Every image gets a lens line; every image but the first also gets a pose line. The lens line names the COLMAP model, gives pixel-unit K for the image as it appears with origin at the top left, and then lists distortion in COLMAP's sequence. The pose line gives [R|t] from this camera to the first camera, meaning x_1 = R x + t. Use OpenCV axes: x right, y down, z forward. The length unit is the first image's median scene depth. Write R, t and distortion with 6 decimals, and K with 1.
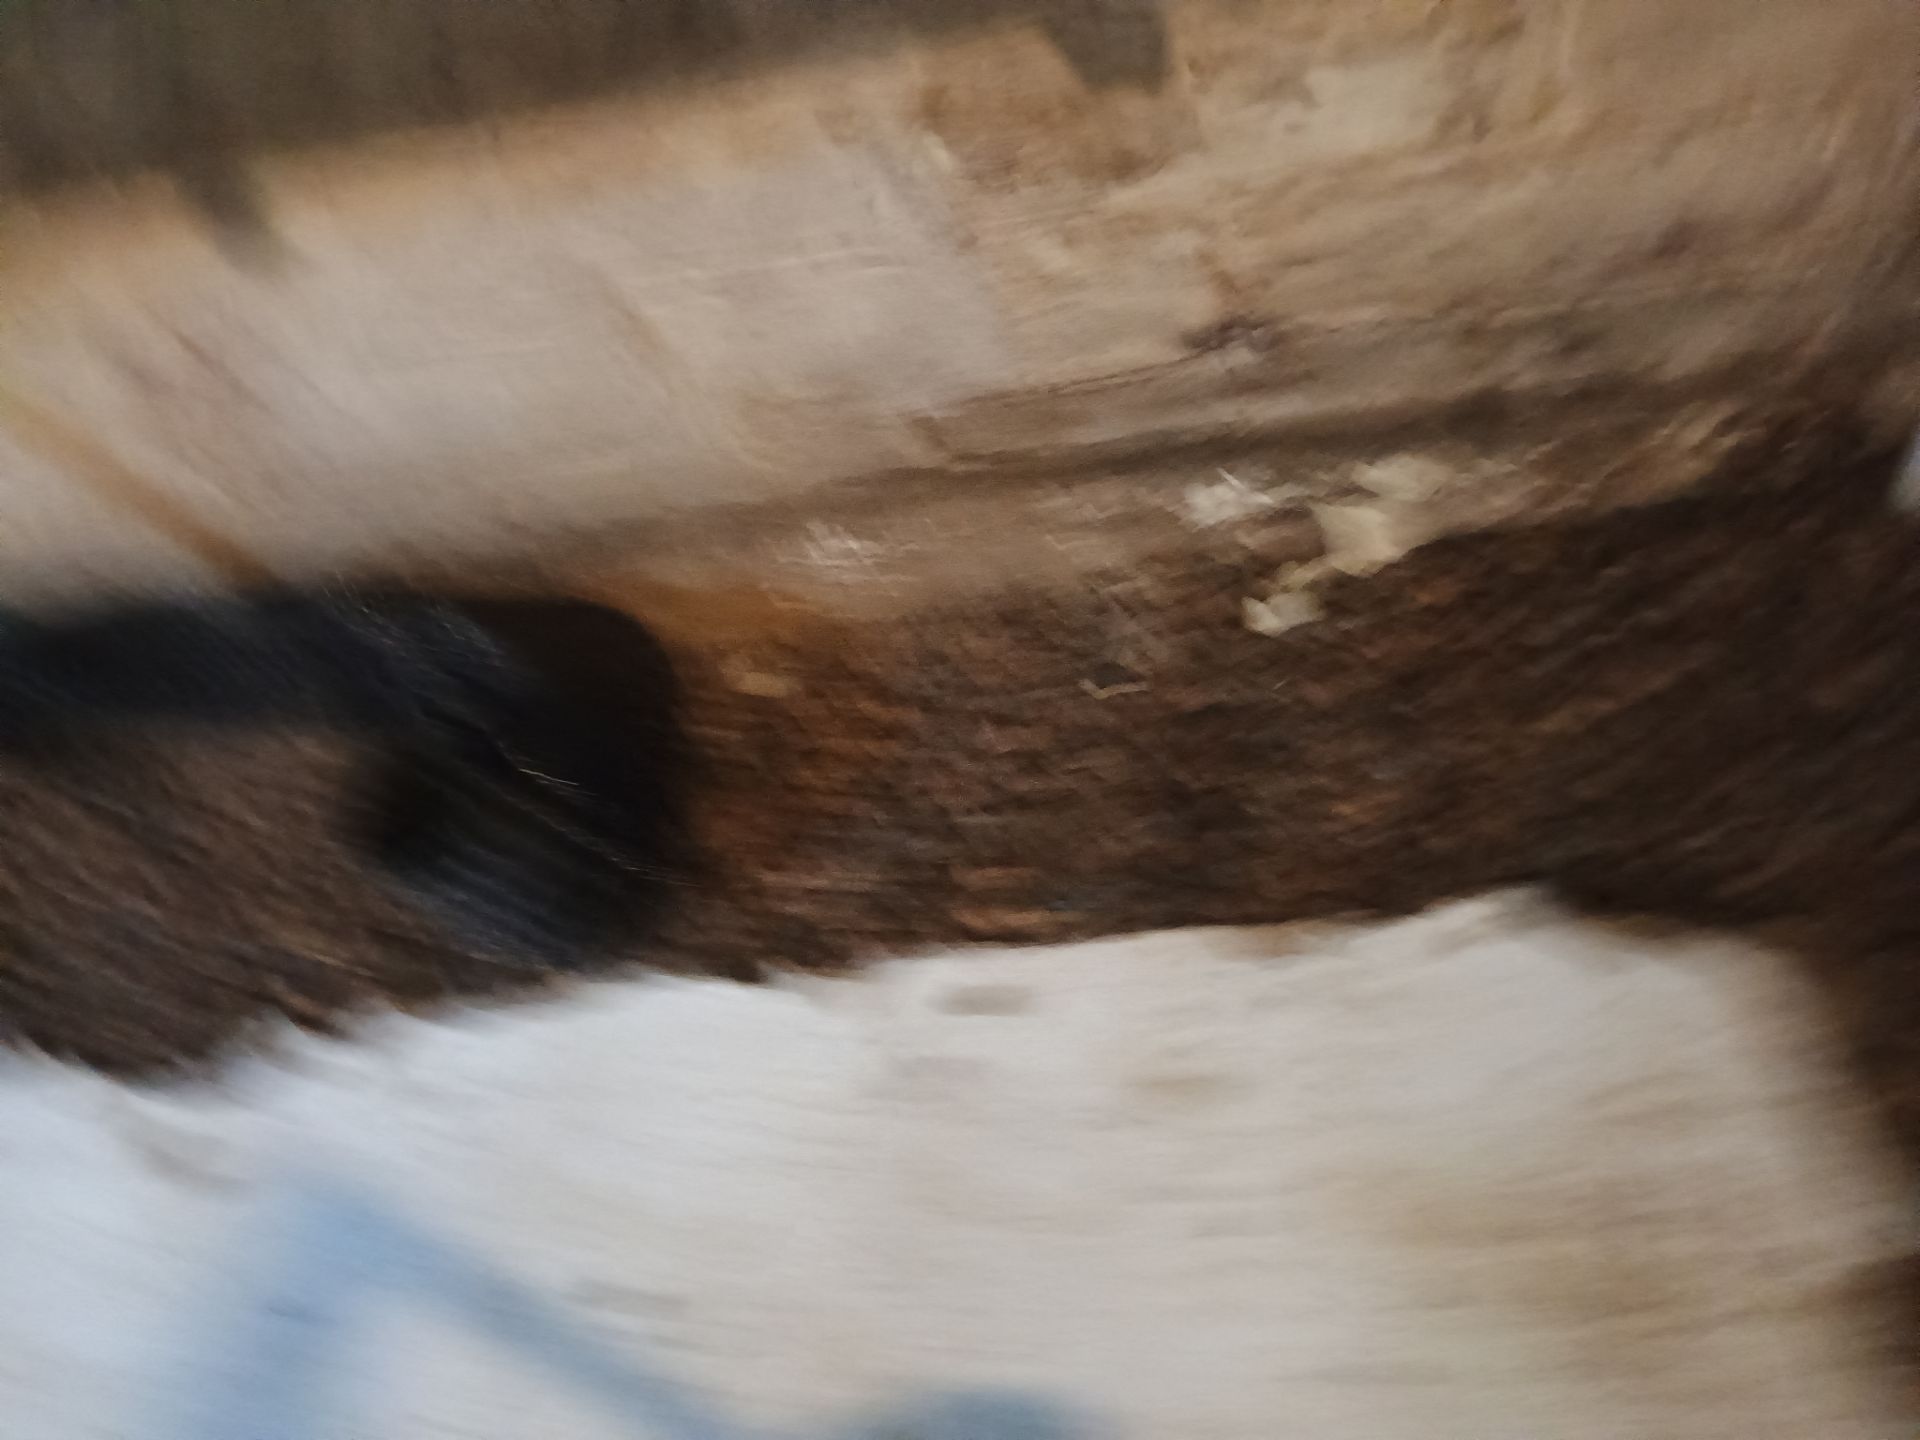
lens RADIAL K [[1631.0, 0, 958.3], [0, 1631.0, 712.9], [0, 0, 1]] dist [0.032157, -0.004485]
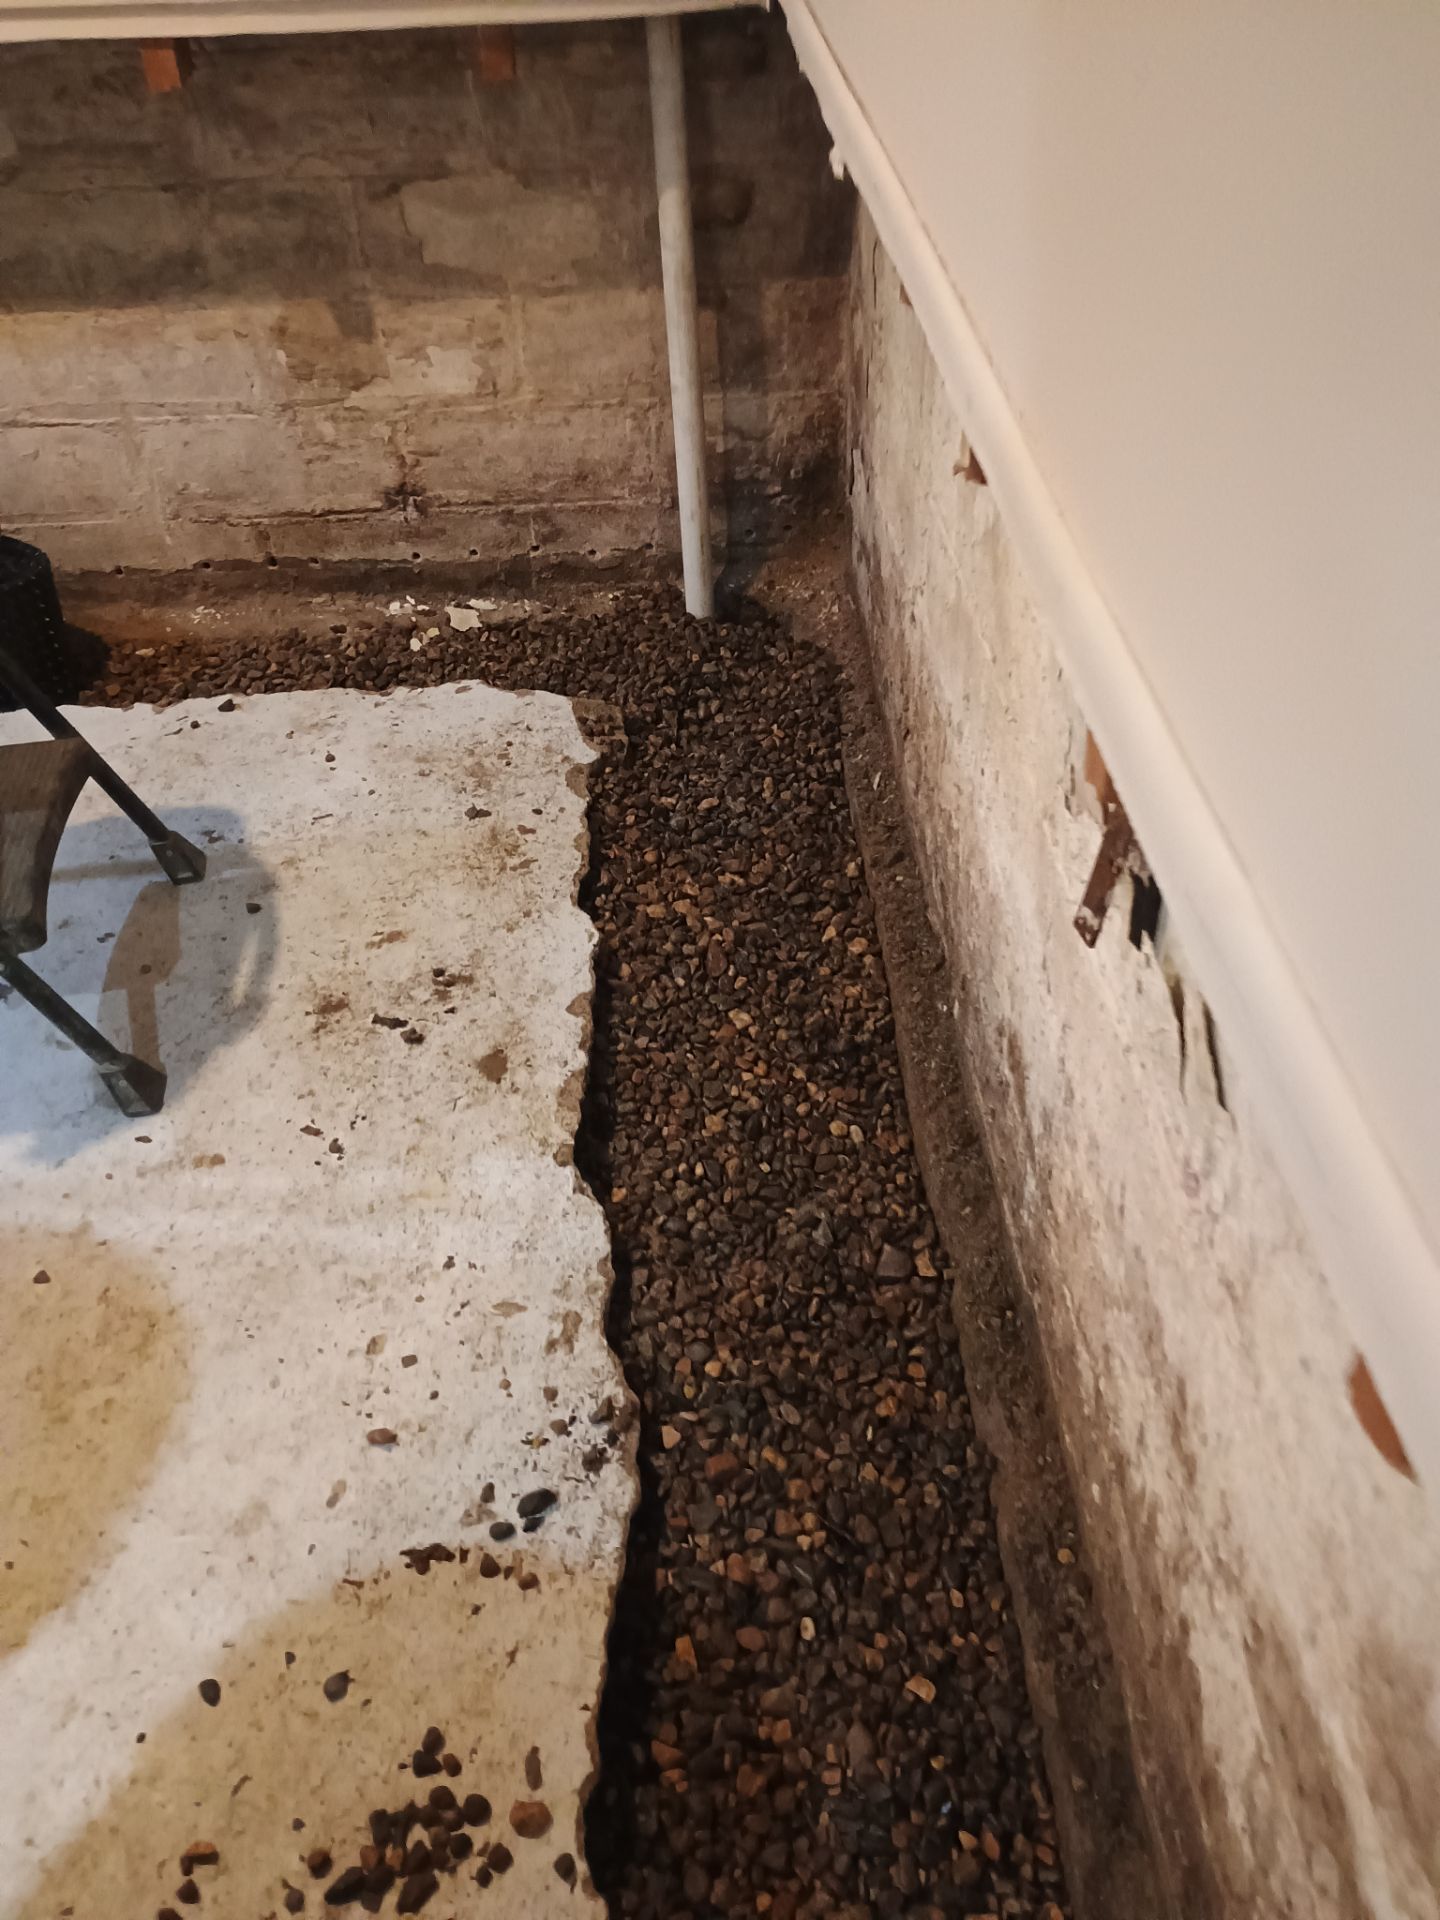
lens RADIAL K [[1631.0, 0, 709.0], [0, 1631.0, 954.6], [0, 0, 1]] dist [0.032157, -0.004485]
pose [[0.970720, 0.158801, 0.180238, 0.275550], [-0.056724, 0.880634, -0.470390, 1.404408], [-0.233422, 0.446393, 0.863856, -0.794545]]
